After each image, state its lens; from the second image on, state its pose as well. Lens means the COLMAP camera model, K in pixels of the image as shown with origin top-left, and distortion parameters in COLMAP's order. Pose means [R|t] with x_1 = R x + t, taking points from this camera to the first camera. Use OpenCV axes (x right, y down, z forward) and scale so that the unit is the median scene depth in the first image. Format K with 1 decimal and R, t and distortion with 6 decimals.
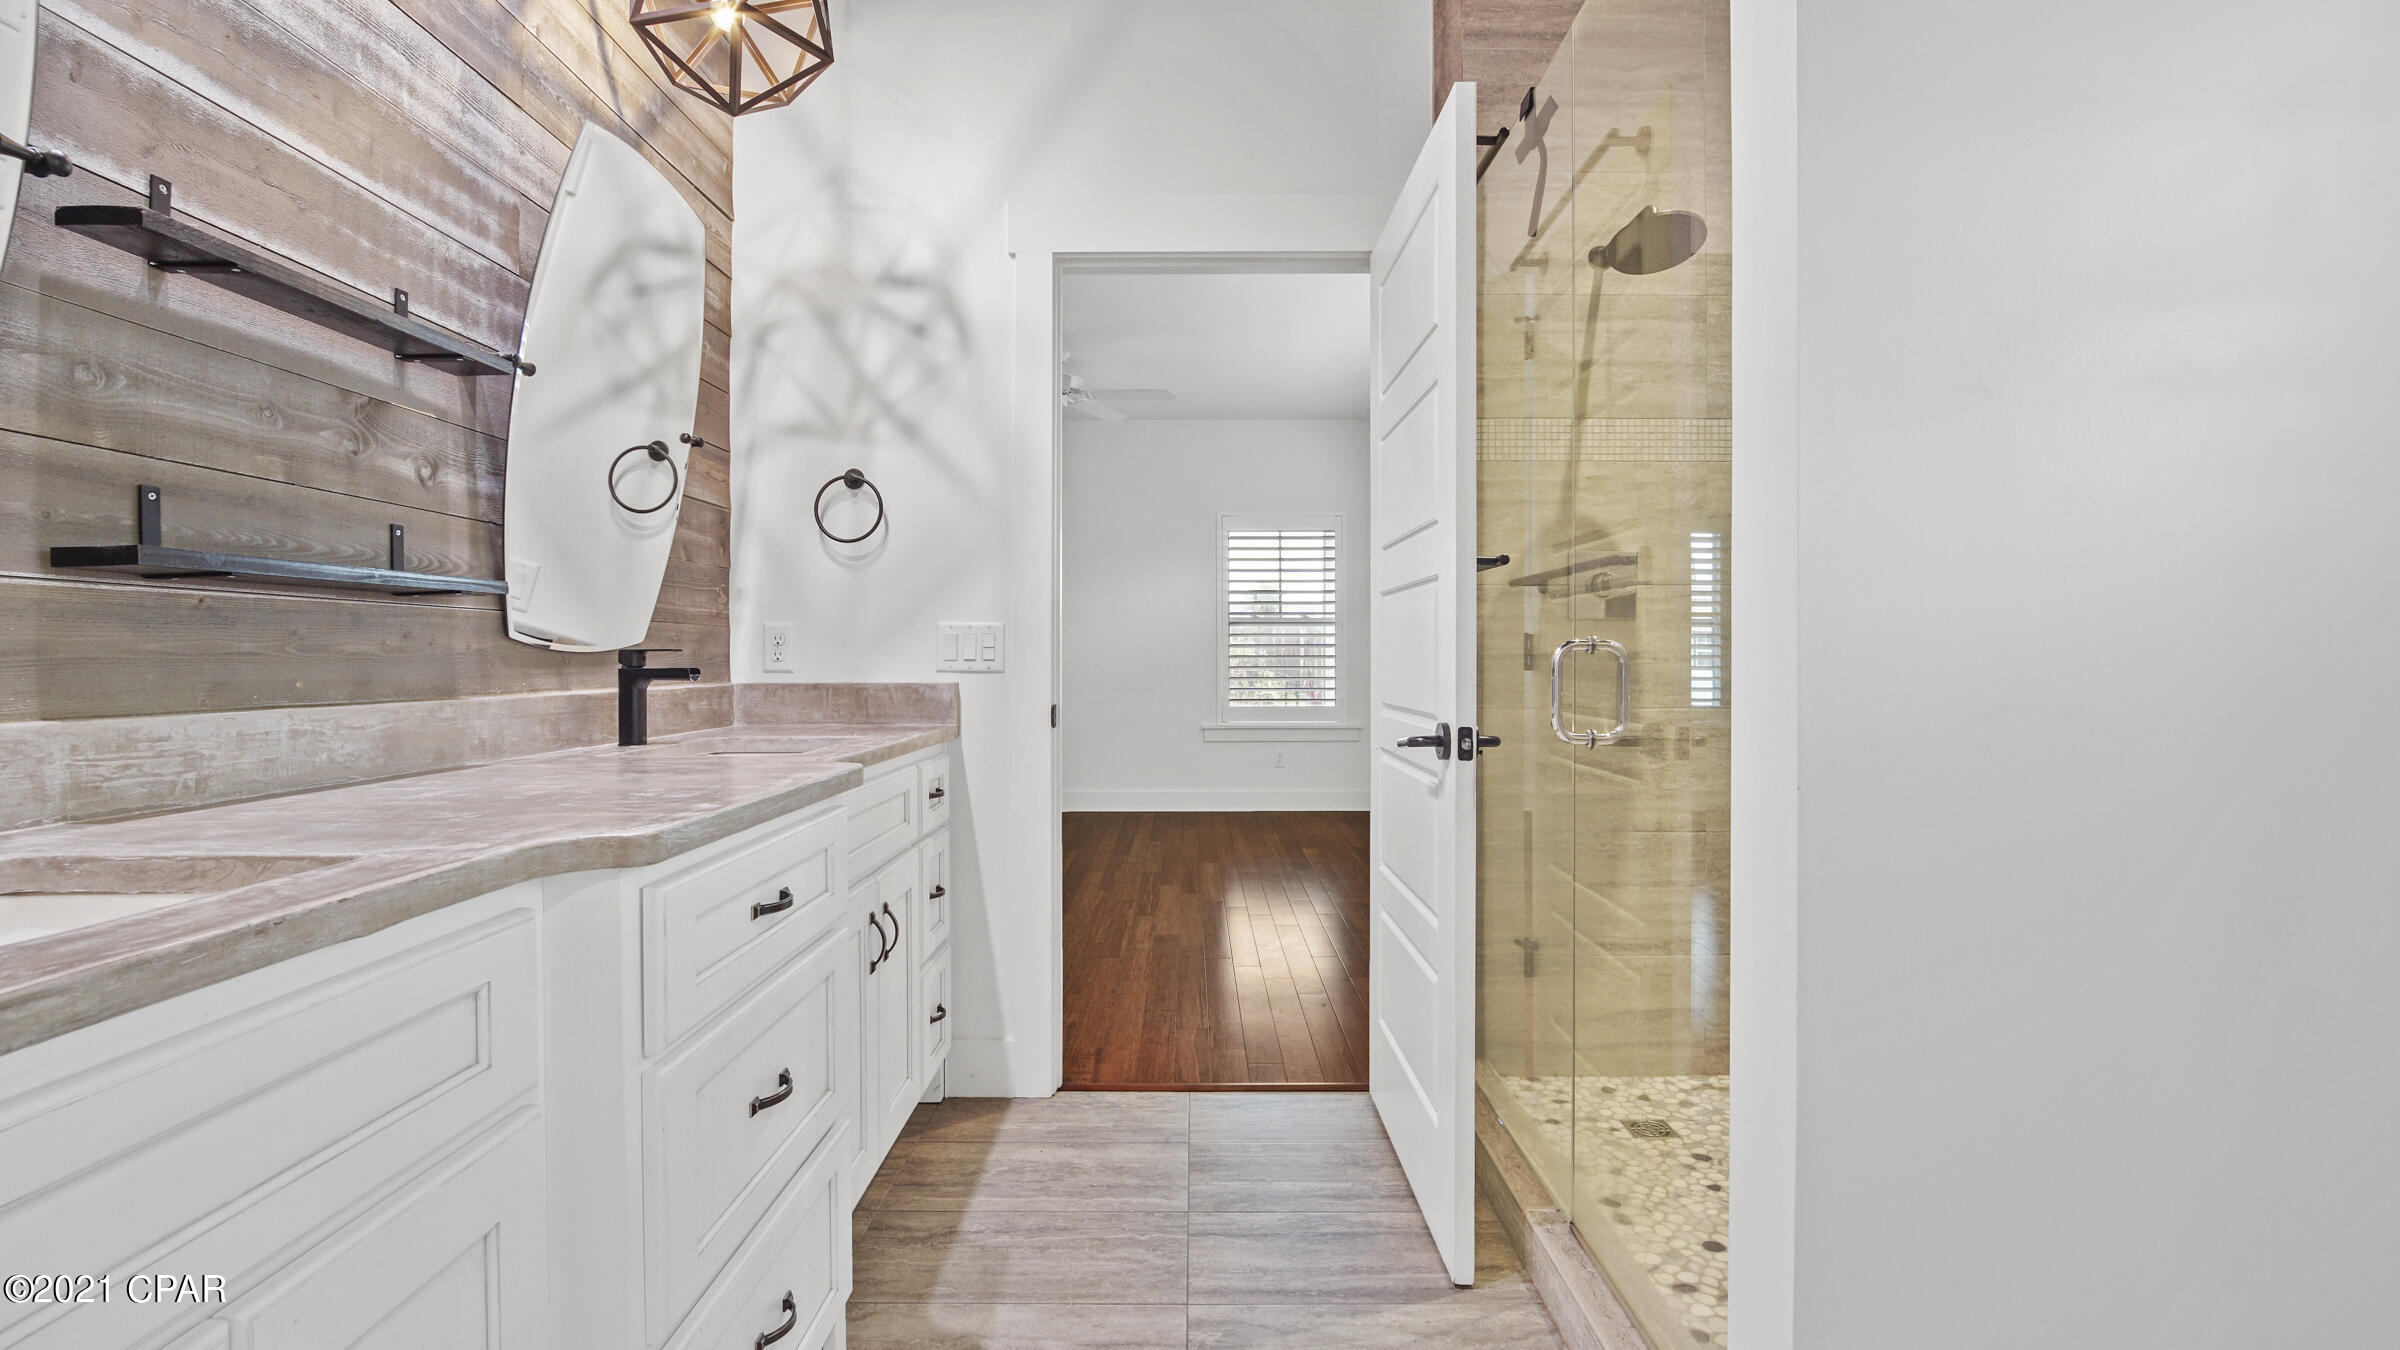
lens RADIAL K [[1089.1, 0, 1194.1], [0, 1089.1, 683.3], [0, 0, 1]] dist [-0.015483, 0.000376]
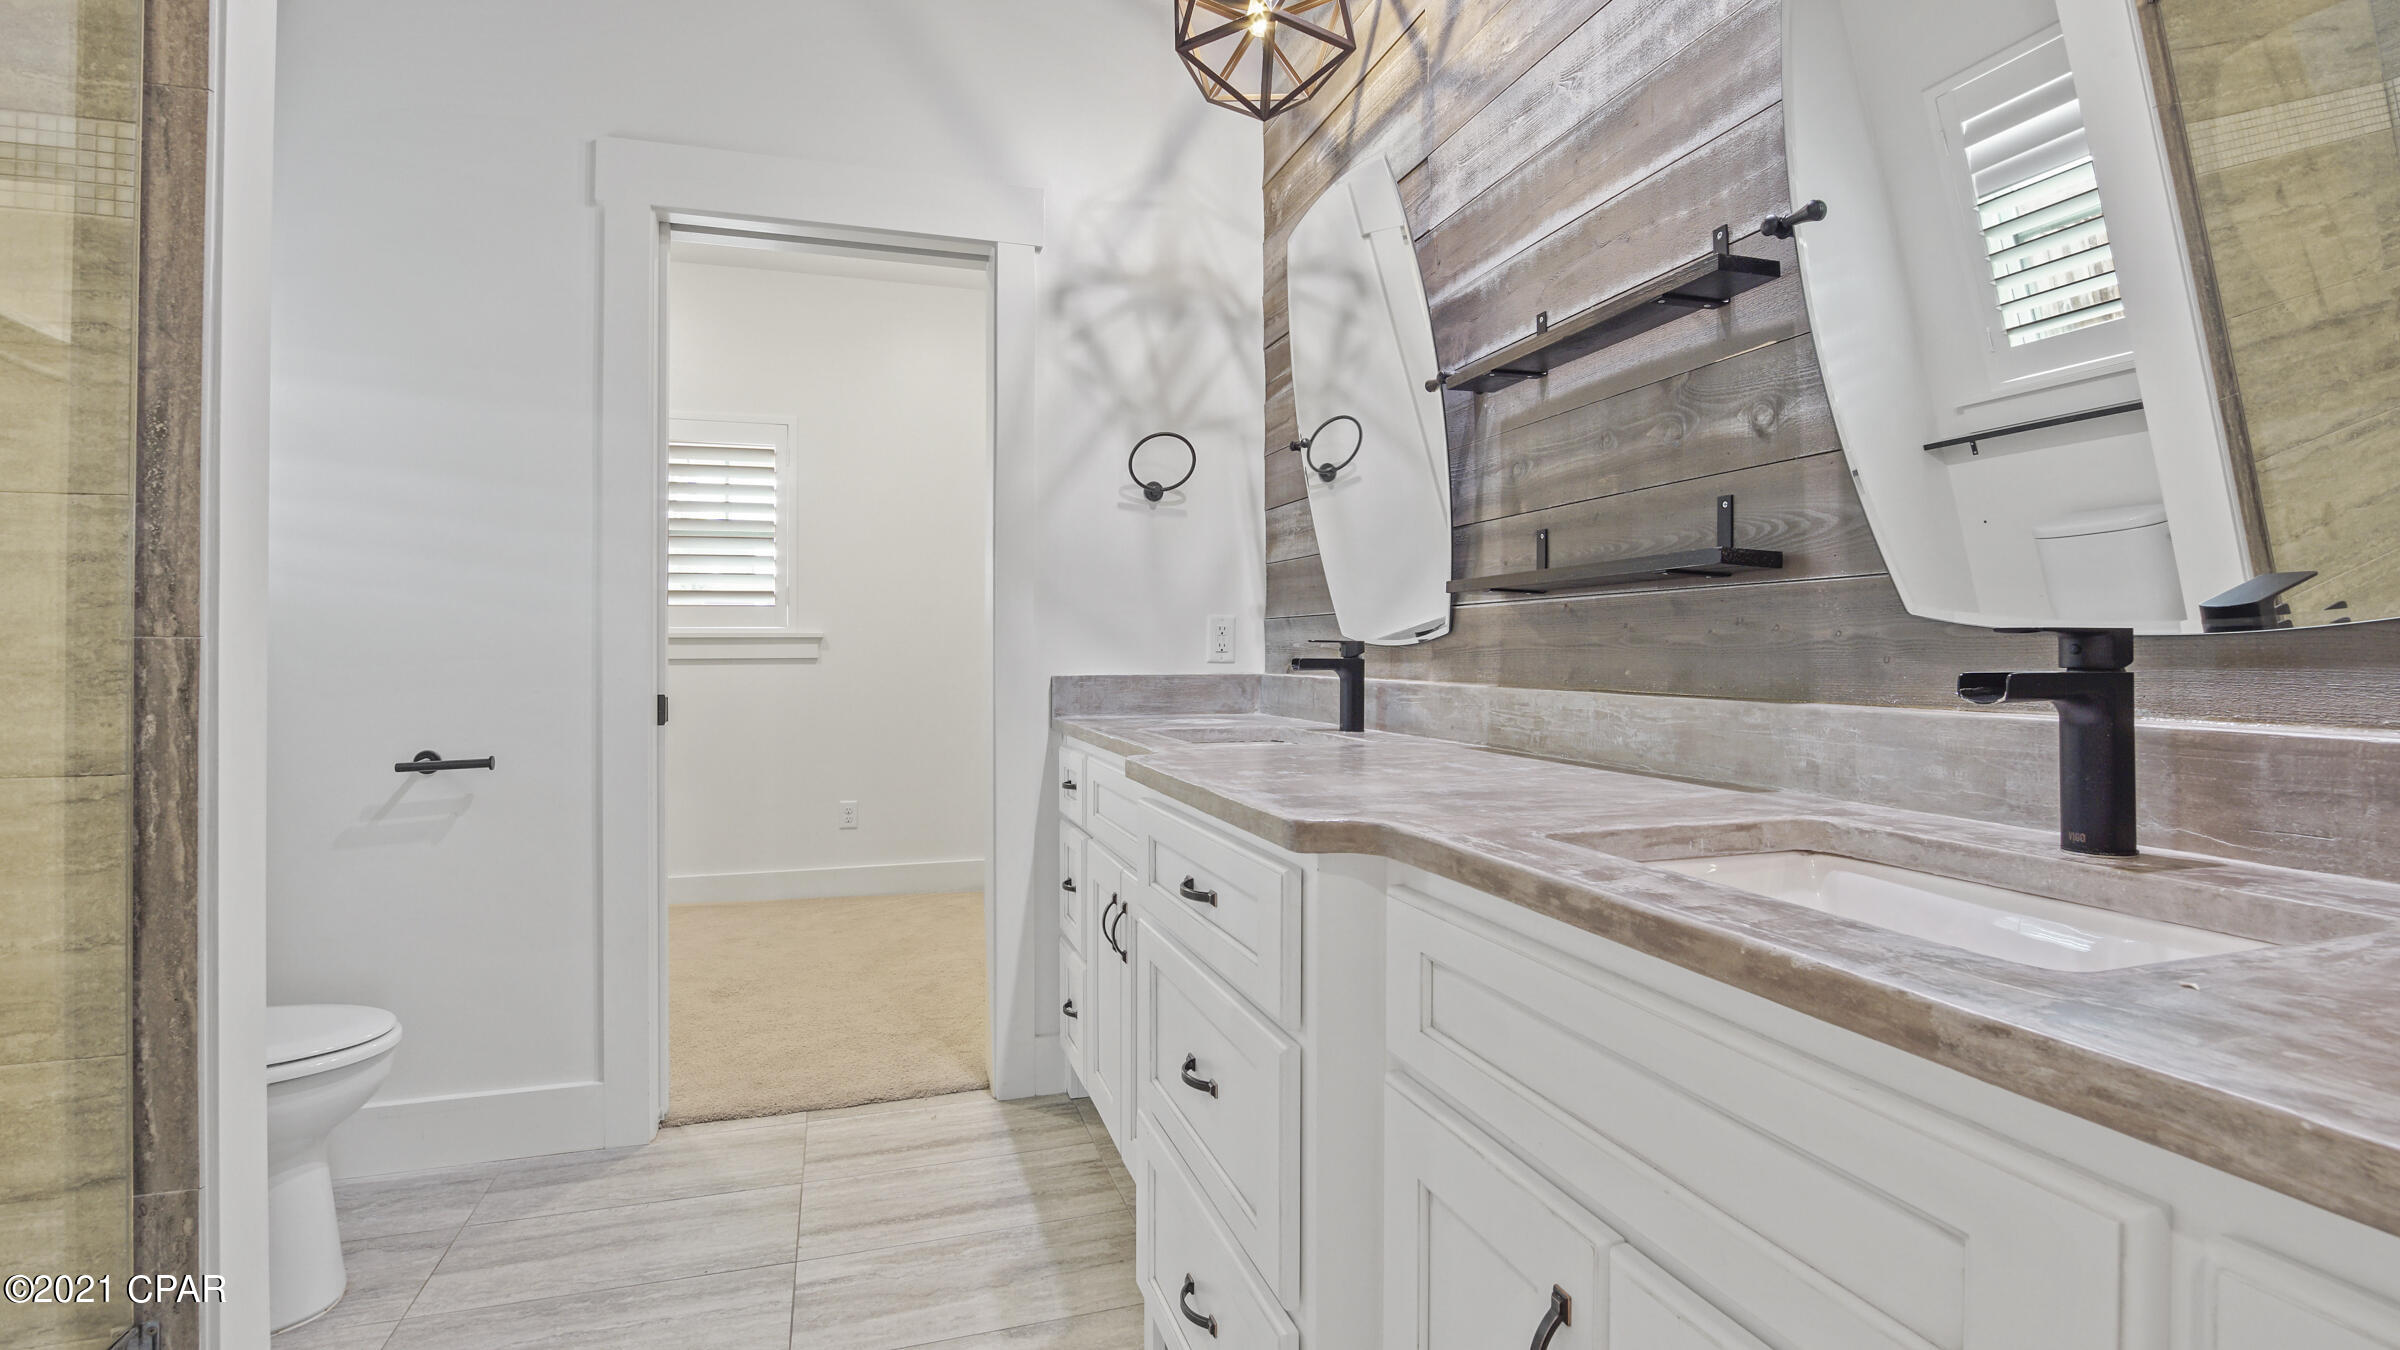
lens RADIAL K [[1089.1, 0, 1194.1], [0, 1089.1, 683.3], [0, 0, 1]] dist [-0.015483, 0.000376]
pose [[-0.952041, -0.005474, -0.305921, -0.064691], [-0.021276, 0.998604, 0.048345, -0.029615], [0.305230, 0.052535, -0.950829, 1.753534]]
